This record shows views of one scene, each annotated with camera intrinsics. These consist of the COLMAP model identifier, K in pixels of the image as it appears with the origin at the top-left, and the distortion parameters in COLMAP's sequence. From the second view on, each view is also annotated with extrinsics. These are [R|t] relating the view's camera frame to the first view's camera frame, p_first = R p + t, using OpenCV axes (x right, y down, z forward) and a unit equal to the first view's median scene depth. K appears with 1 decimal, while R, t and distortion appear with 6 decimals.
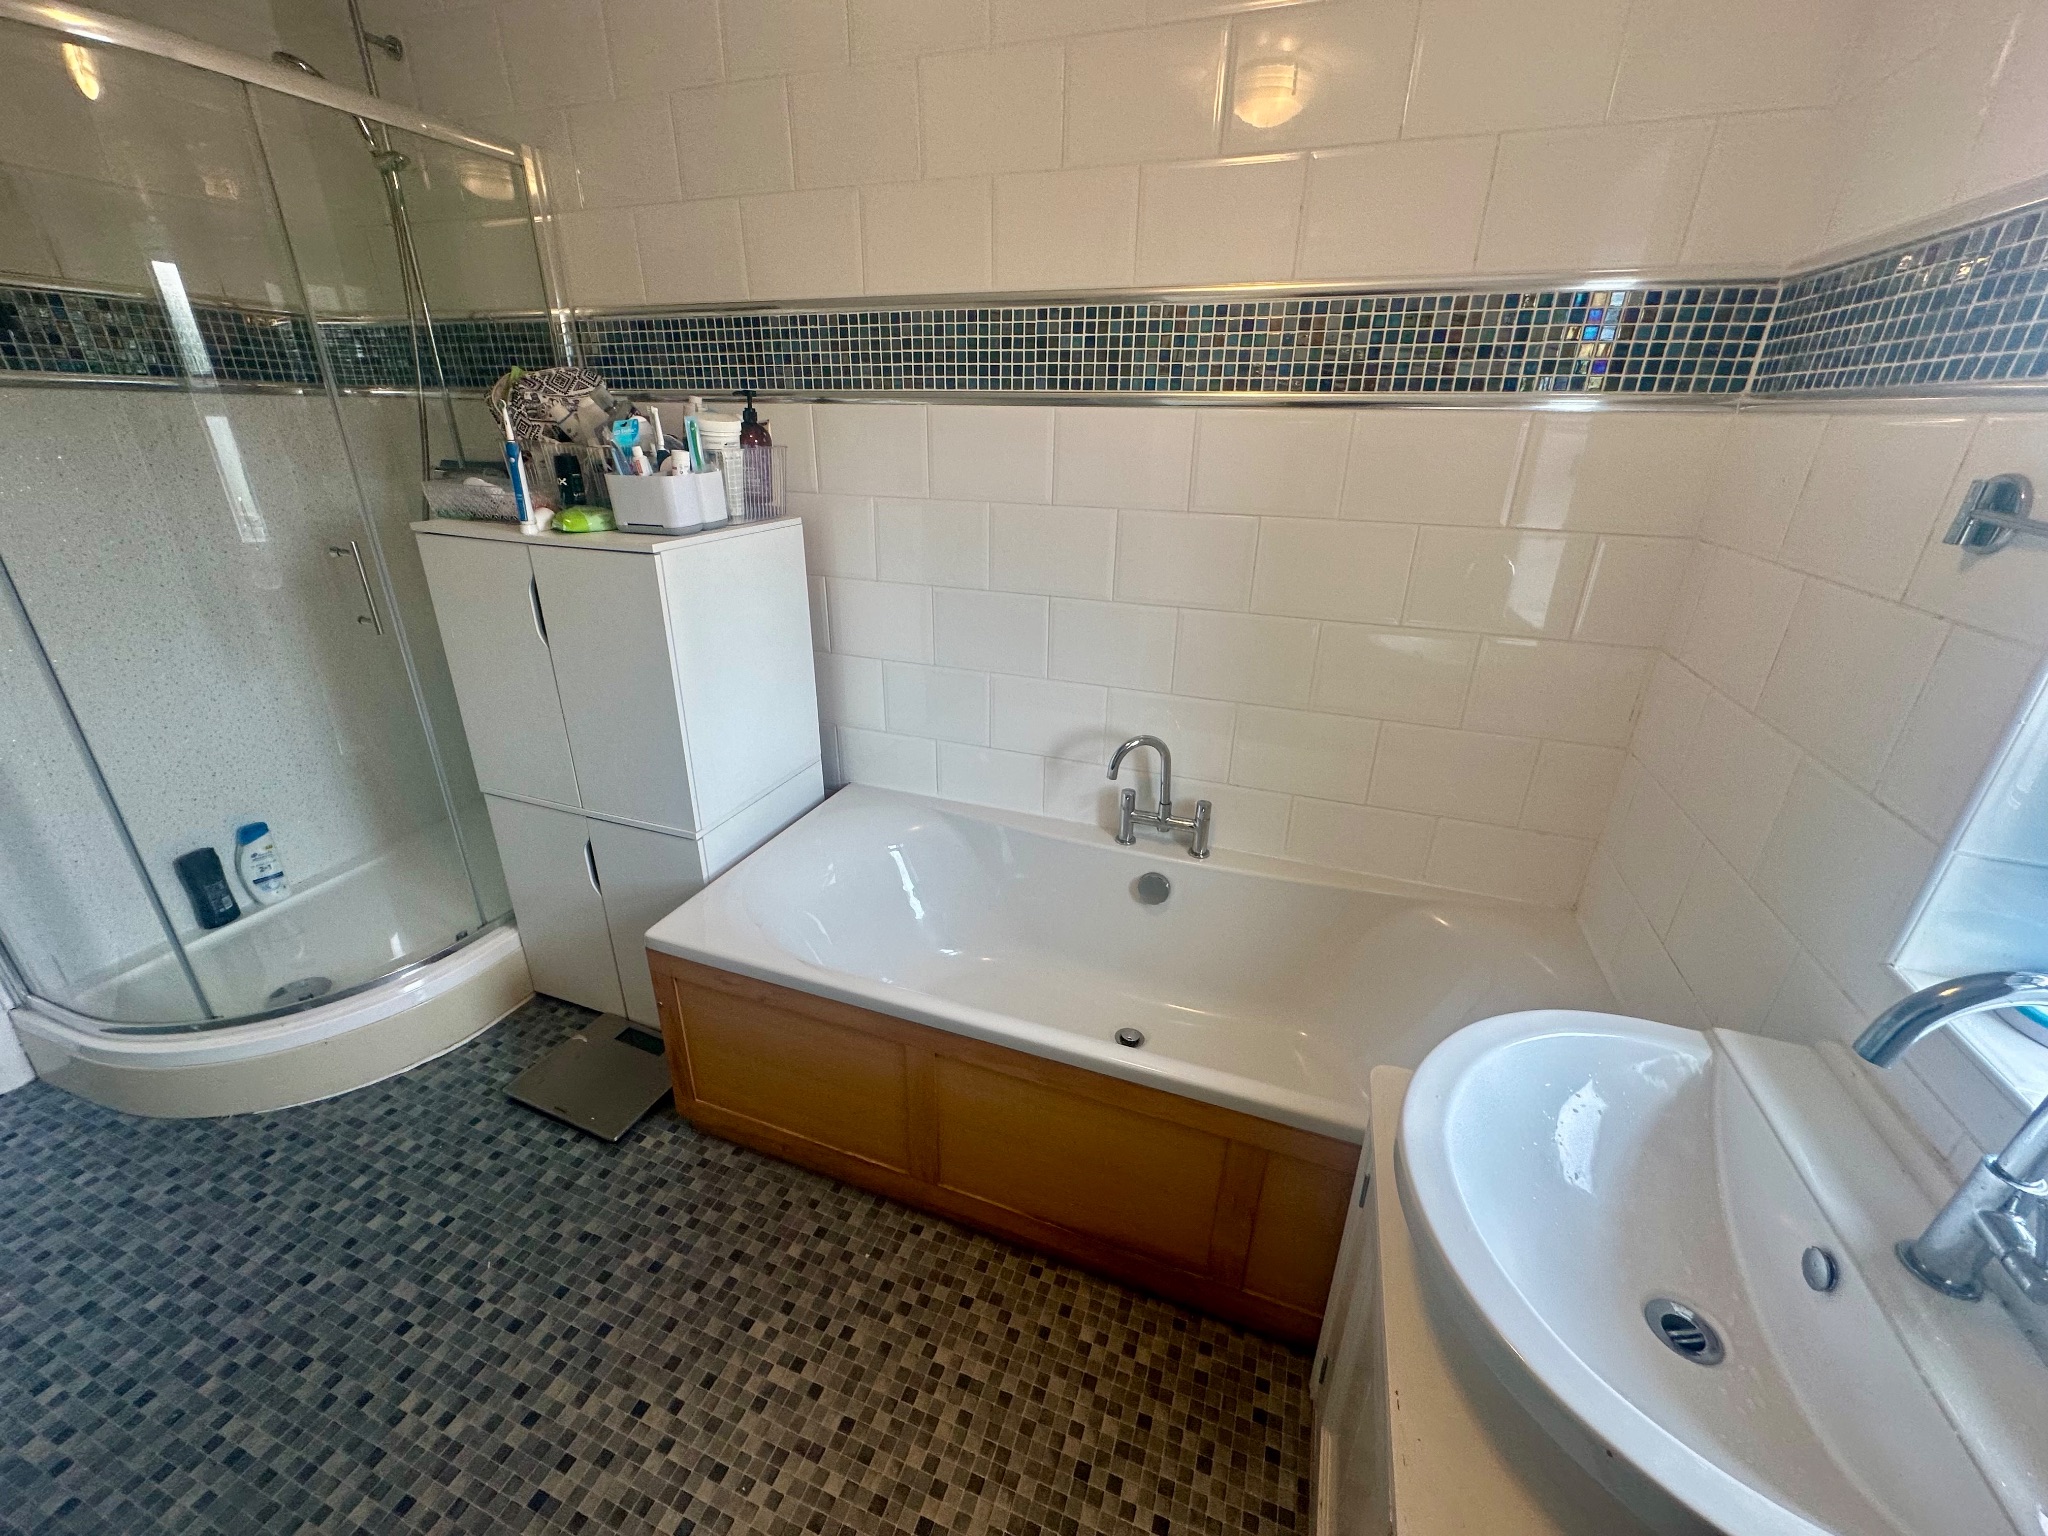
lens RADIAL K [[819.4, 0, 1021.8], [0, 819.4, 764.0], [0, 0, 1]] dist [-0.002150, 0.000580]
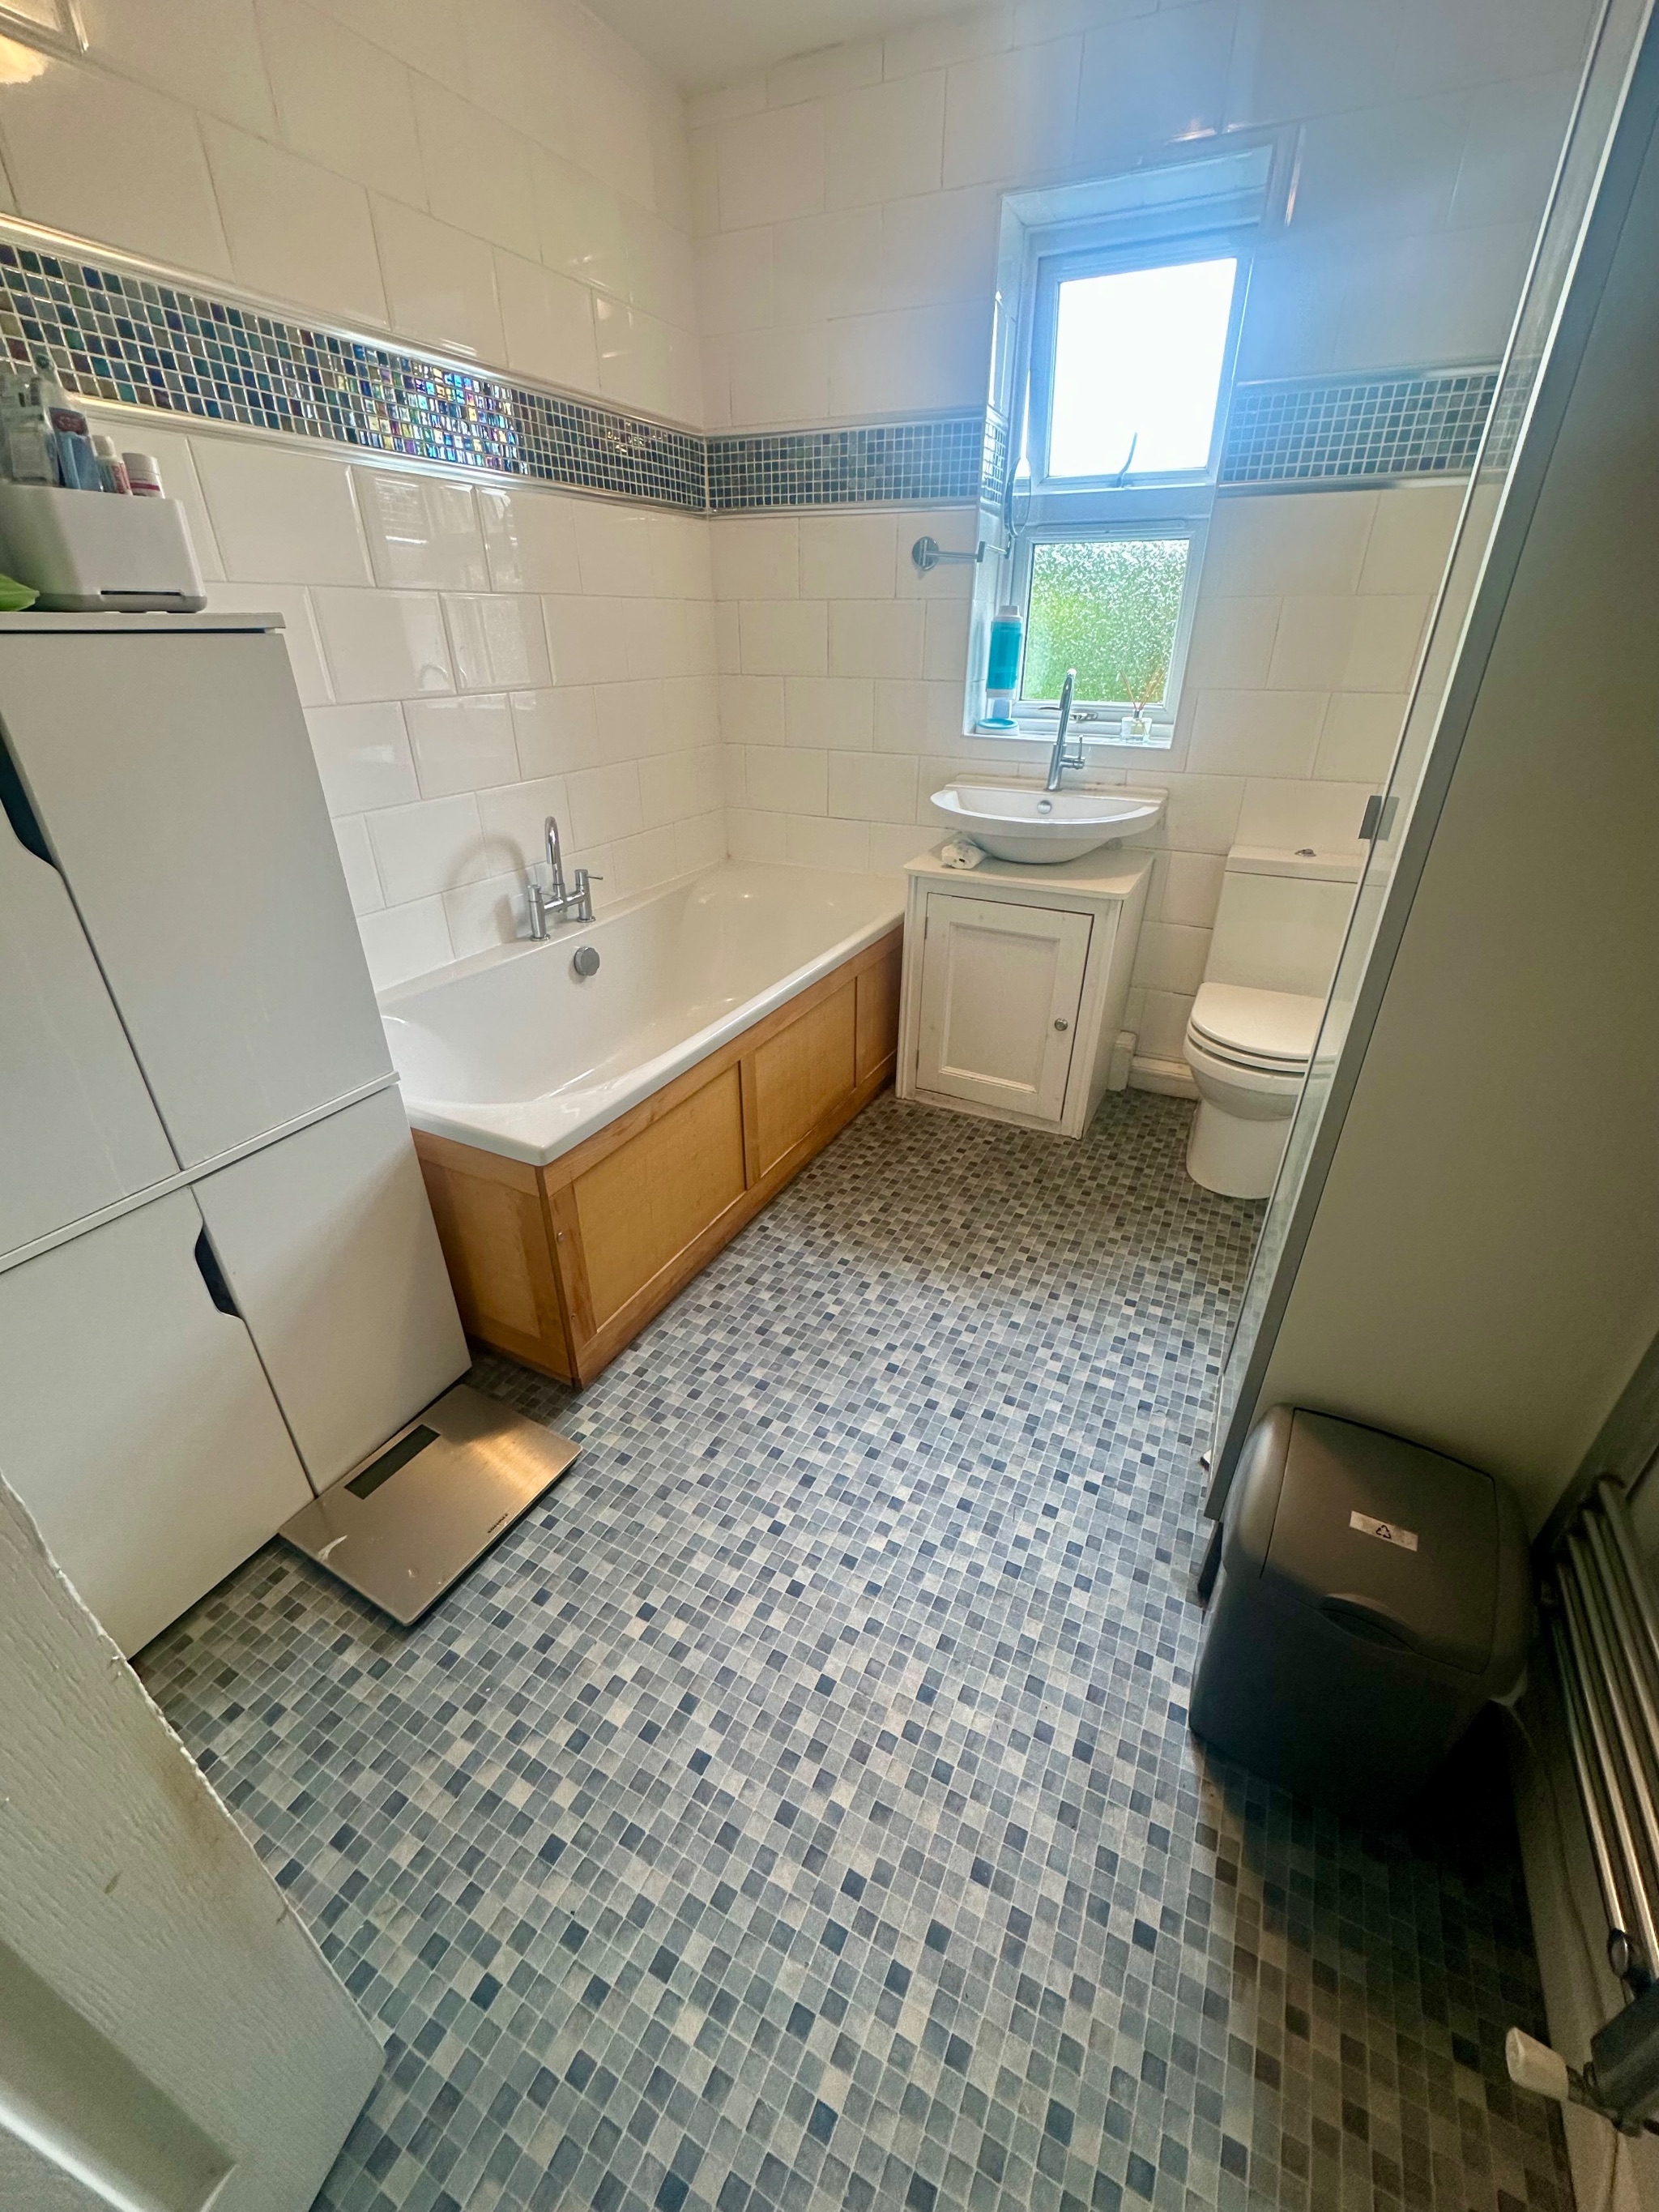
lens RADIAL K [[884.9, 0, 832.2], [0, 884.9, 1106.7], [0, 0, 1]] dist [-0.002150, 0.000580]
pose [[0.110899, -0.488619, 0.865420, -1.256046], [0.389932, 0.822360, 0.414339, -0.073087], [-0.914141, 0.291505, 0.281727, 0.550736]]
